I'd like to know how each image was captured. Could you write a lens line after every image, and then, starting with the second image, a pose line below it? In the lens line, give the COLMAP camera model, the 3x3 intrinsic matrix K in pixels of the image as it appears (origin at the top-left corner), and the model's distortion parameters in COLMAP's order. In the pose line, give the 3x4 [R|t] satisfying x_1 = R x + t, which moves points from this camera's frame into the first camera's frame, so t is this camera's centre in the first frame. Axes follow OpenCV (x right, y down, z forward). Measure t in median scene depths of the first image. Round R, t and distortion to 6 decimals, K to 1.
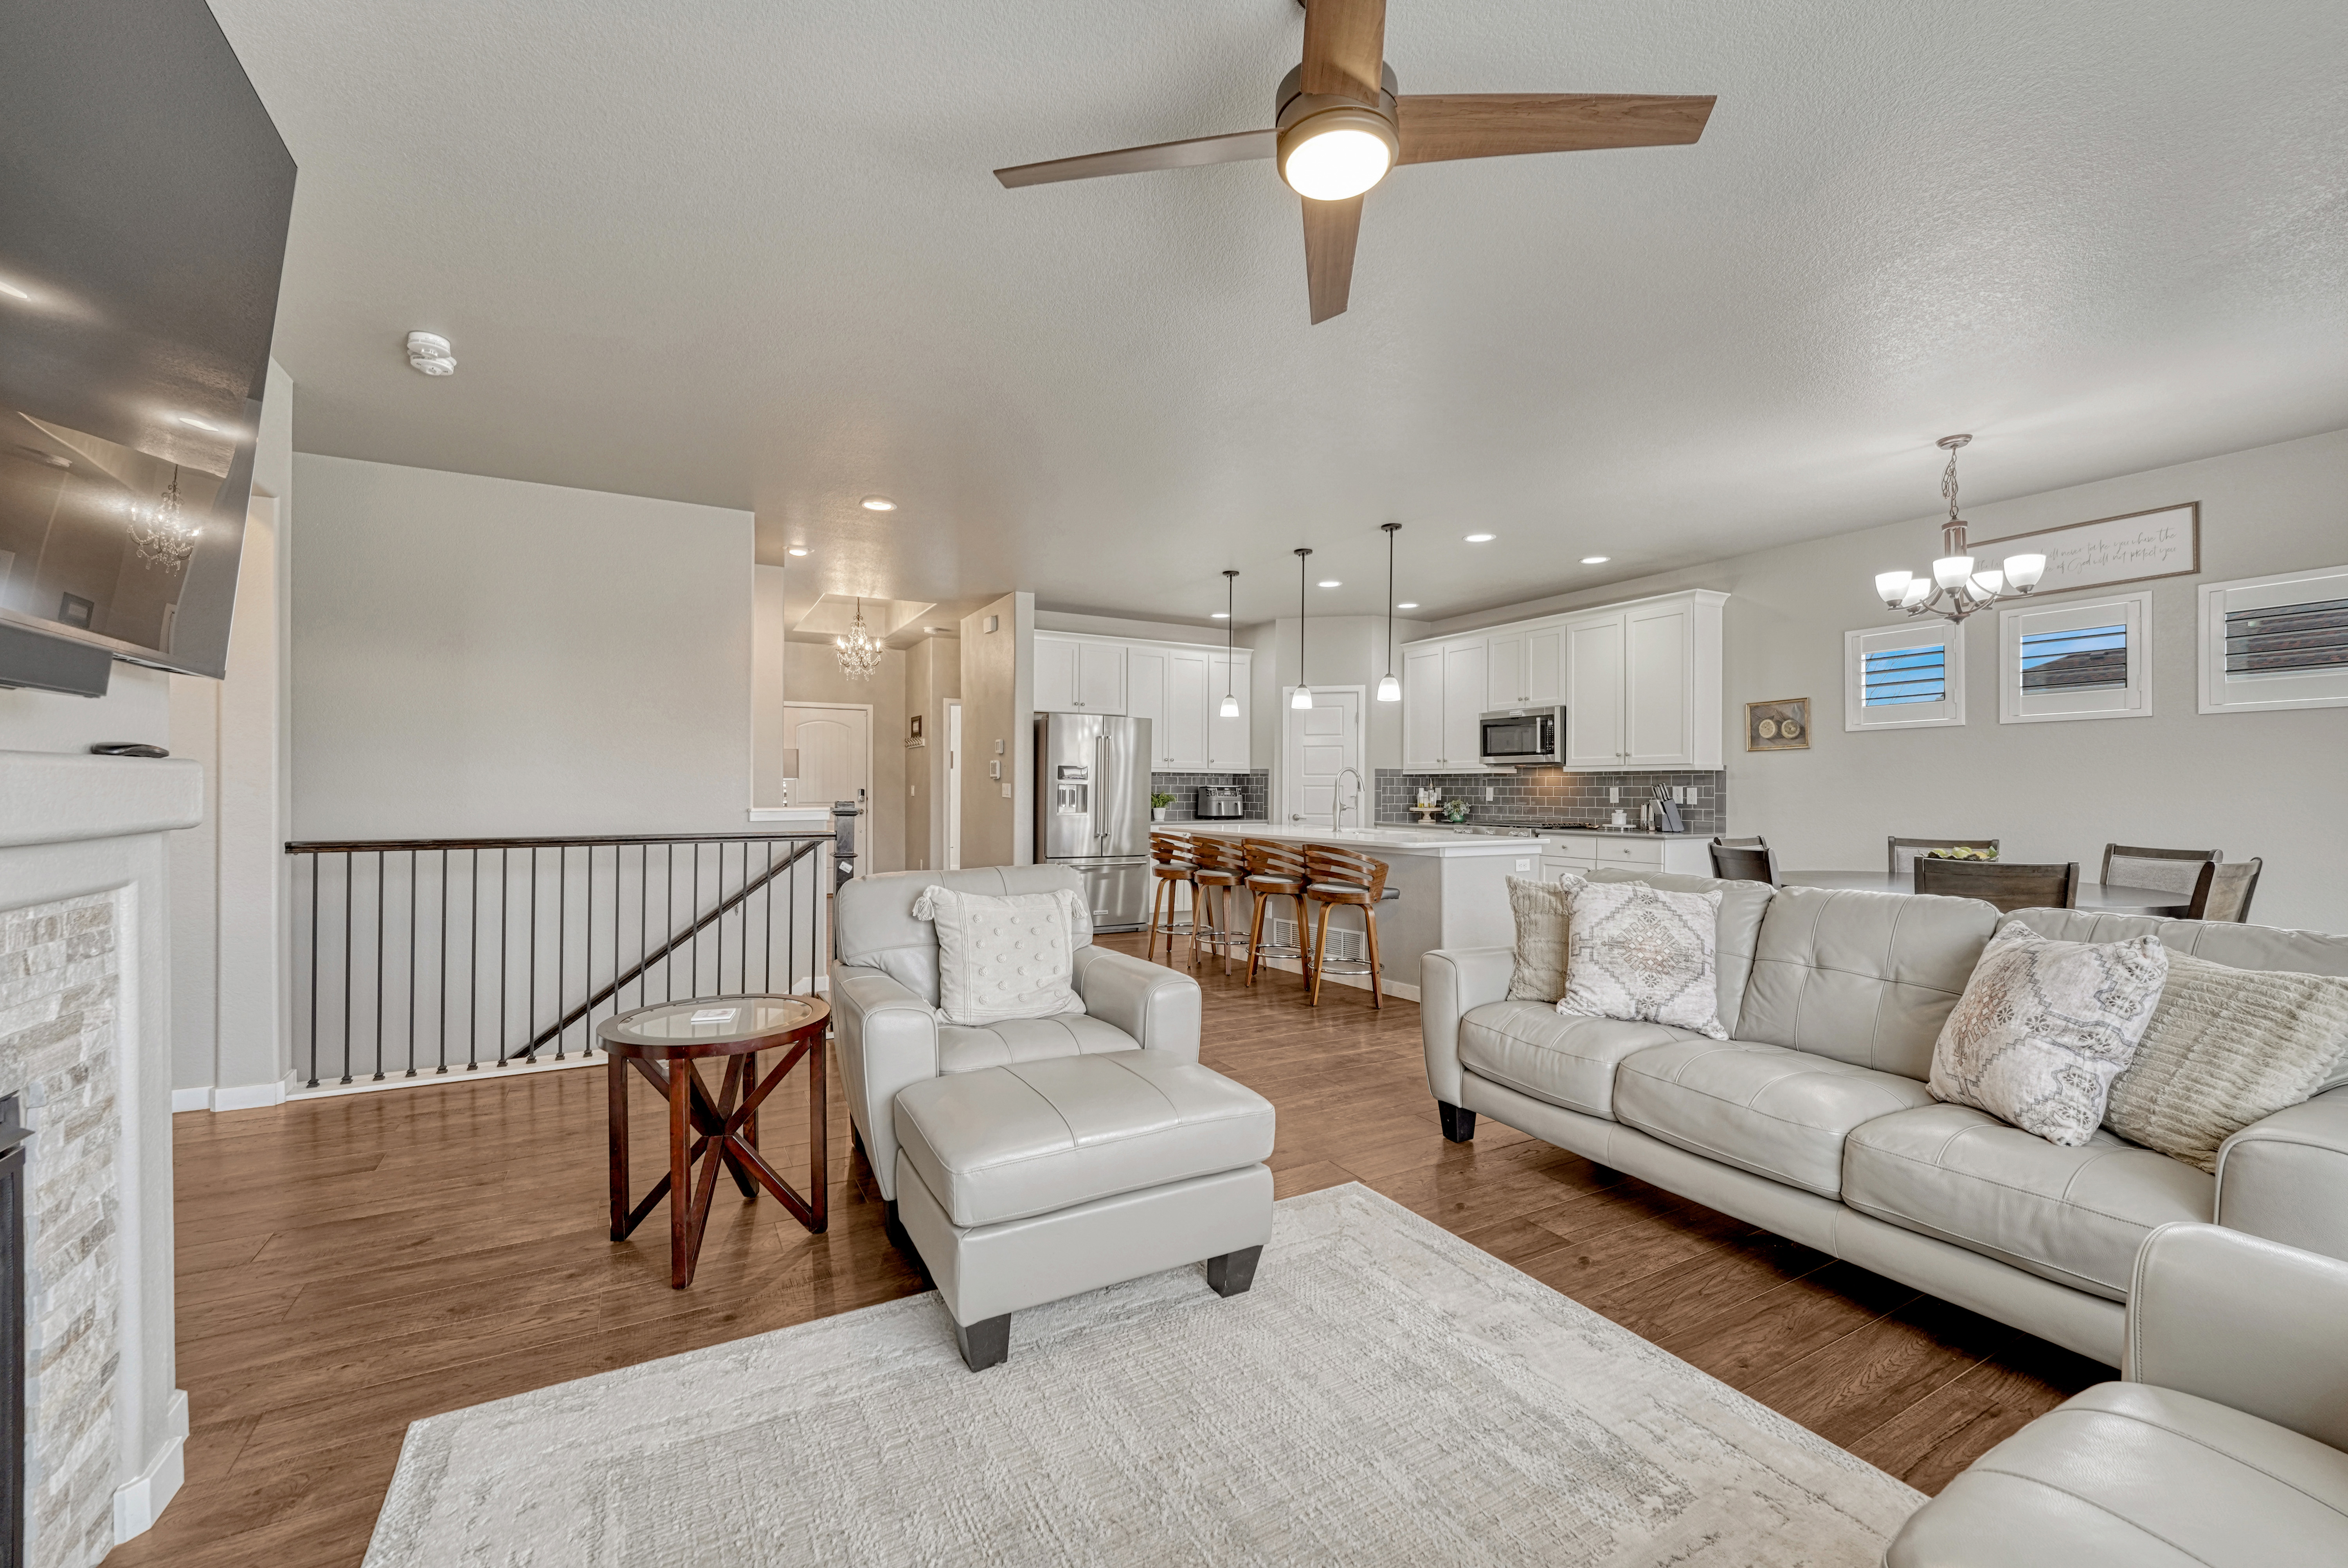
lens RADIAL K [[969.5, 0, 1200.7], [0, 969.5, 790.4], [0, 0, 1]] dist [-0.013795, 0.001651]
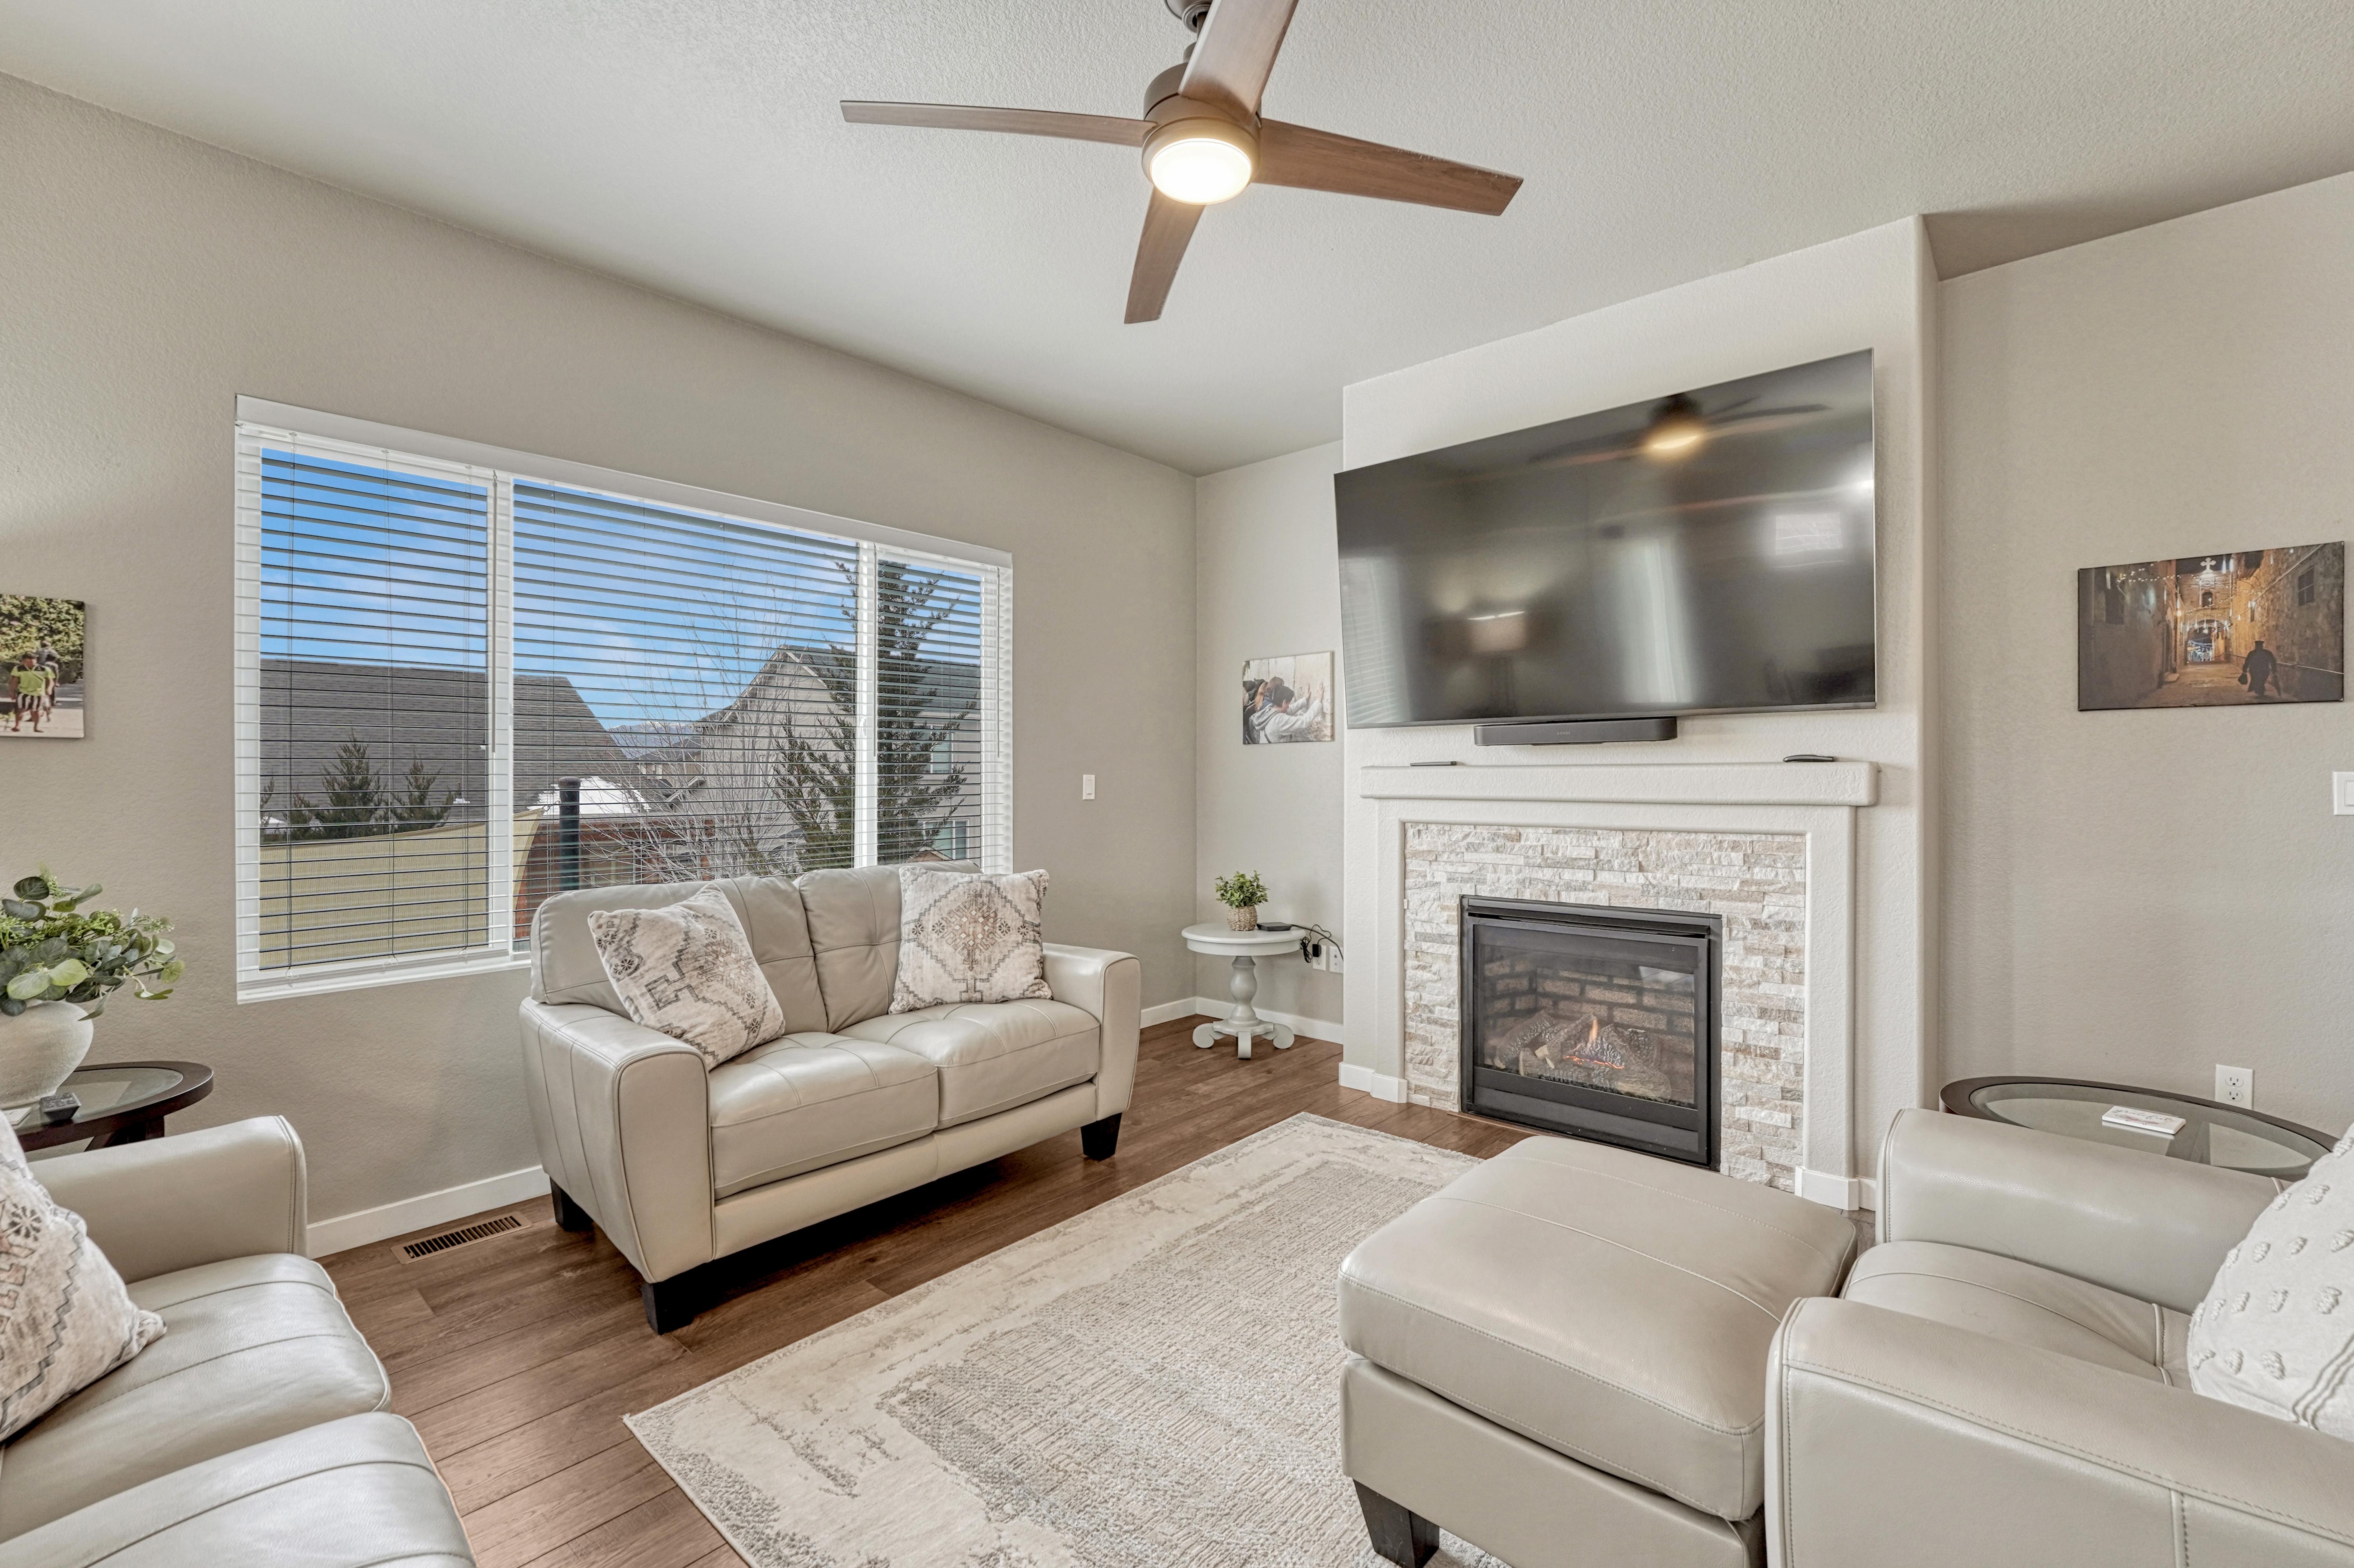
lens RADIAL K [[972.0, 0, 1184.1], [0, 972.0, 774.6], [0, 0, 1]] dist [-0.013795, 0.001651]
pose [[-0.947415, -0.001391, -0.320005, 0.119128], [-0.000921, 0.999998, -0.001618, -0.001751], [0.320007, -0.001238, -0.947414, 0.499394]]
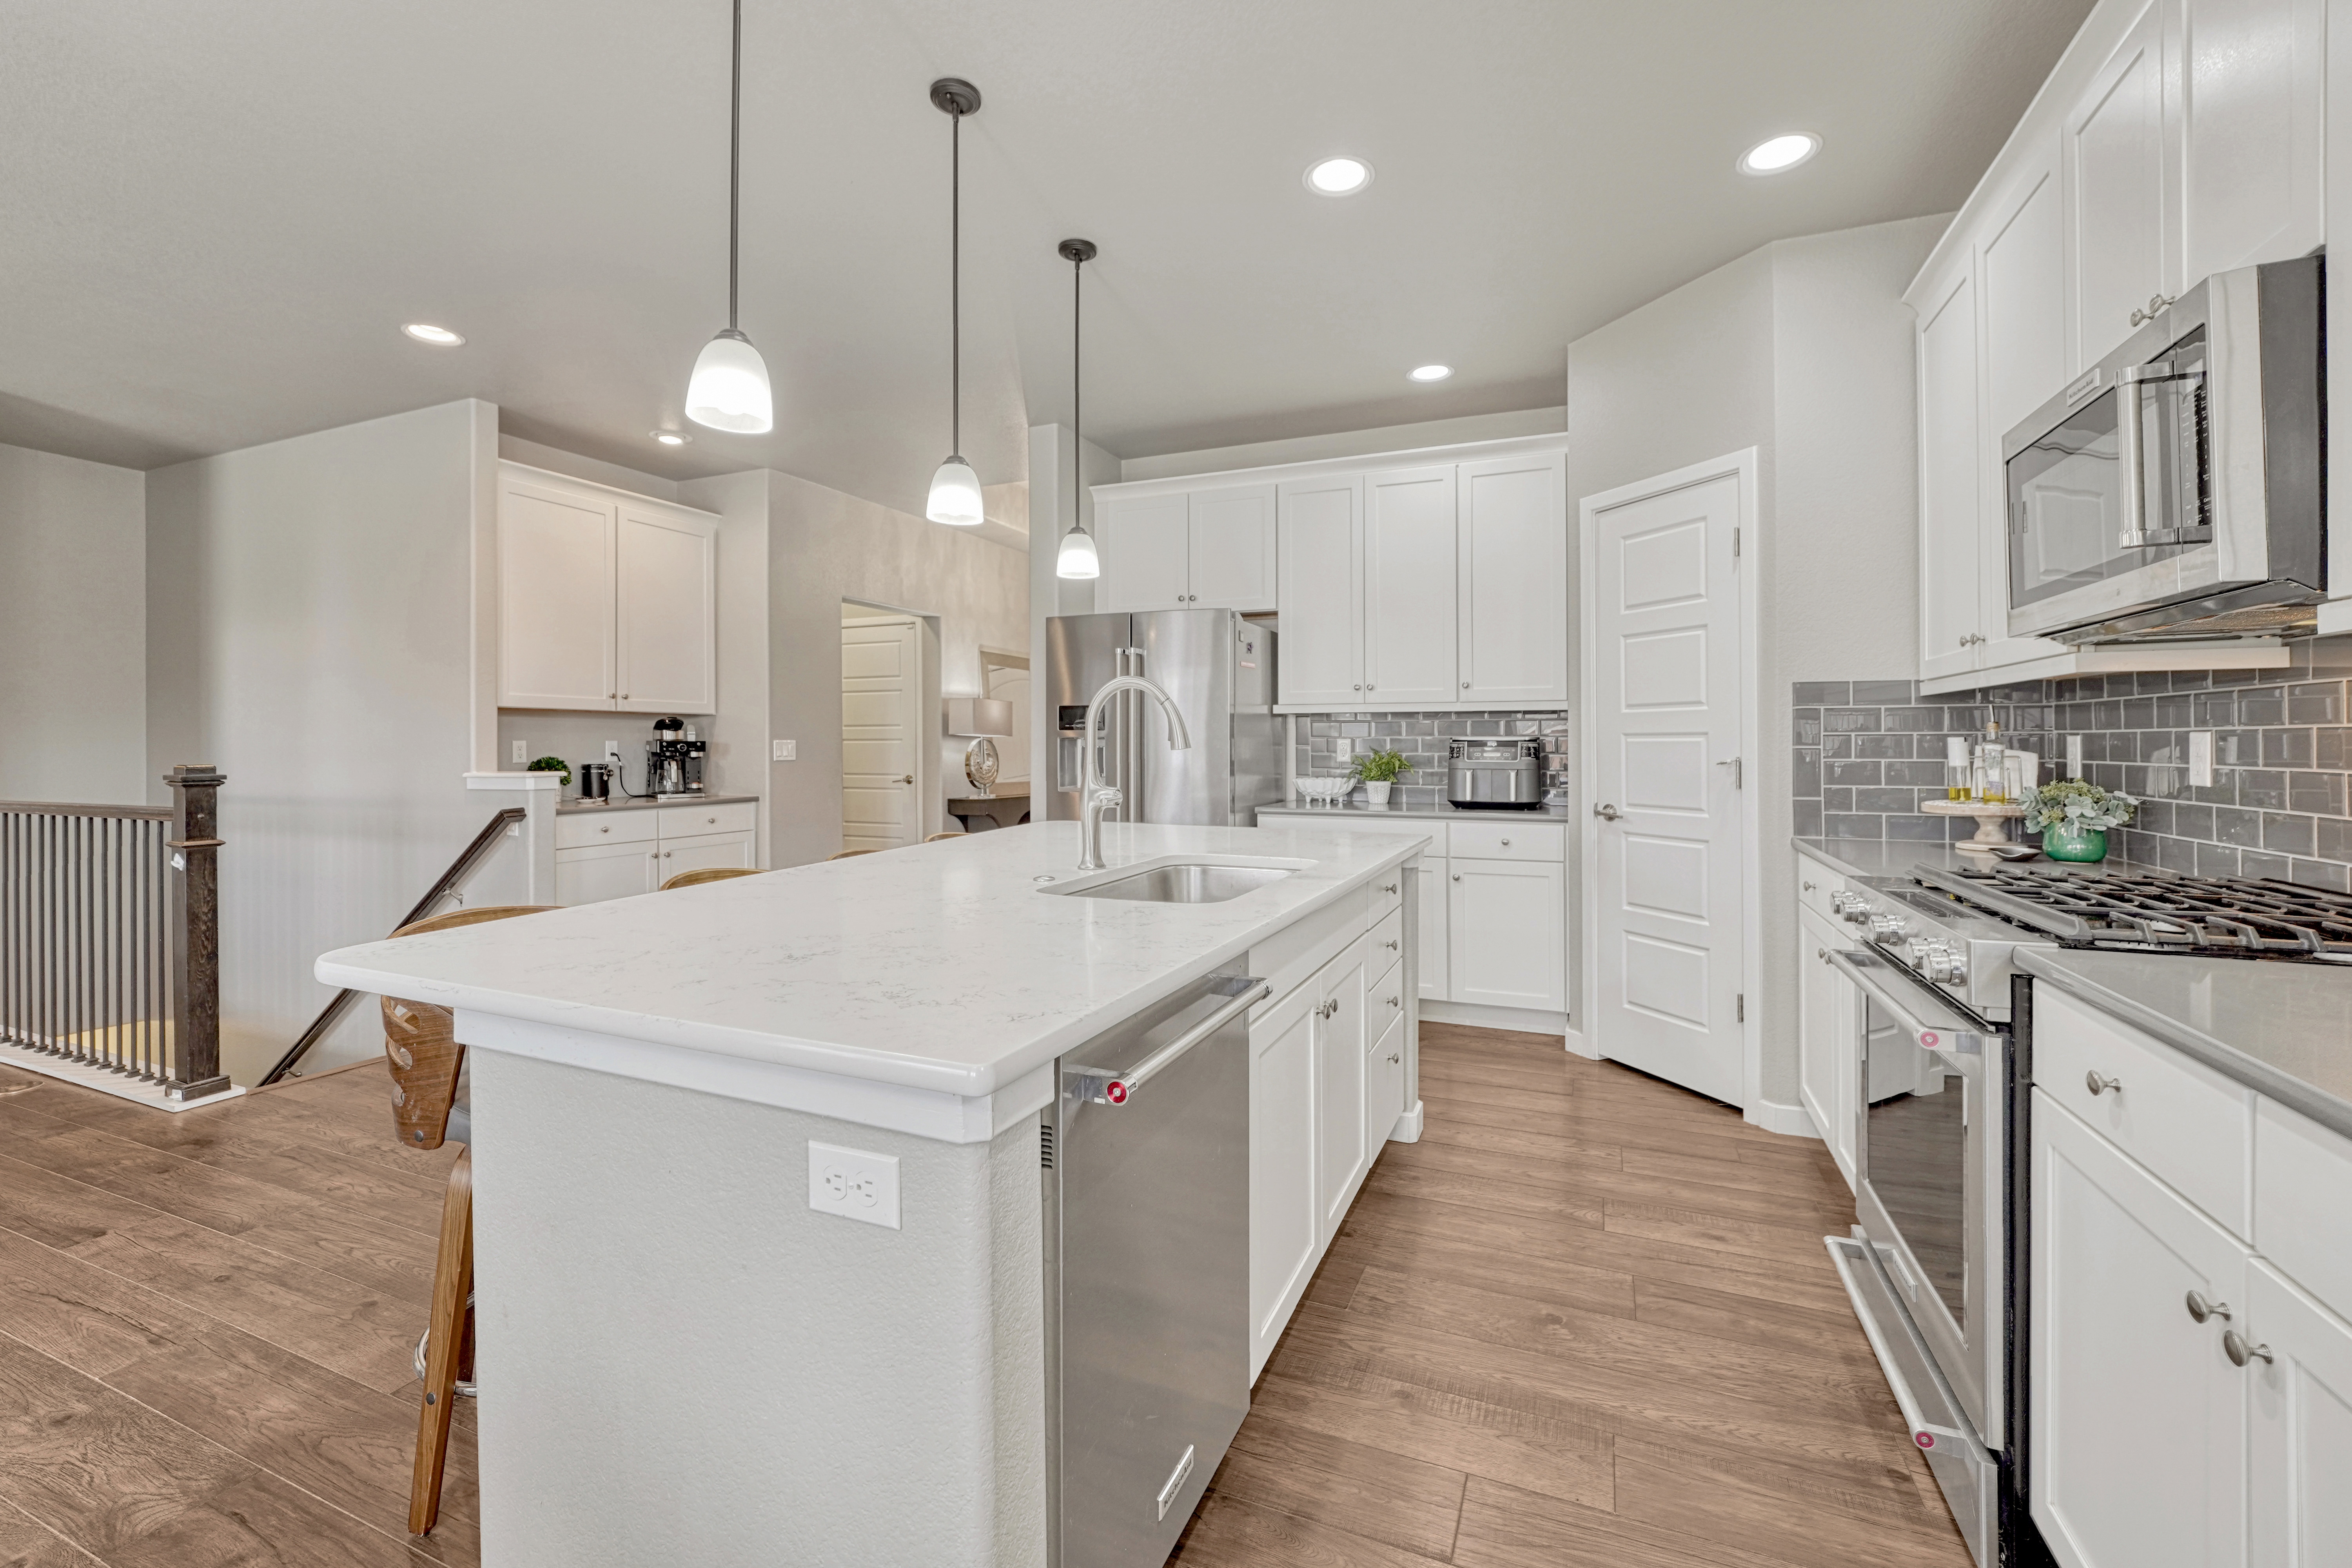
lens RADIAL K [[971.2, 0, 1179.5], [0, 971.2, 740.2], [0, 0, 1]] dist [-0.013795, 0.001651]
pose [[0.597864, -0.009299, -0.801544, 0.390554], [0.001692, 0.999945, -0.010339, 0.000995], [0.801596, 0.004825, 0.597847, 0.745789]]
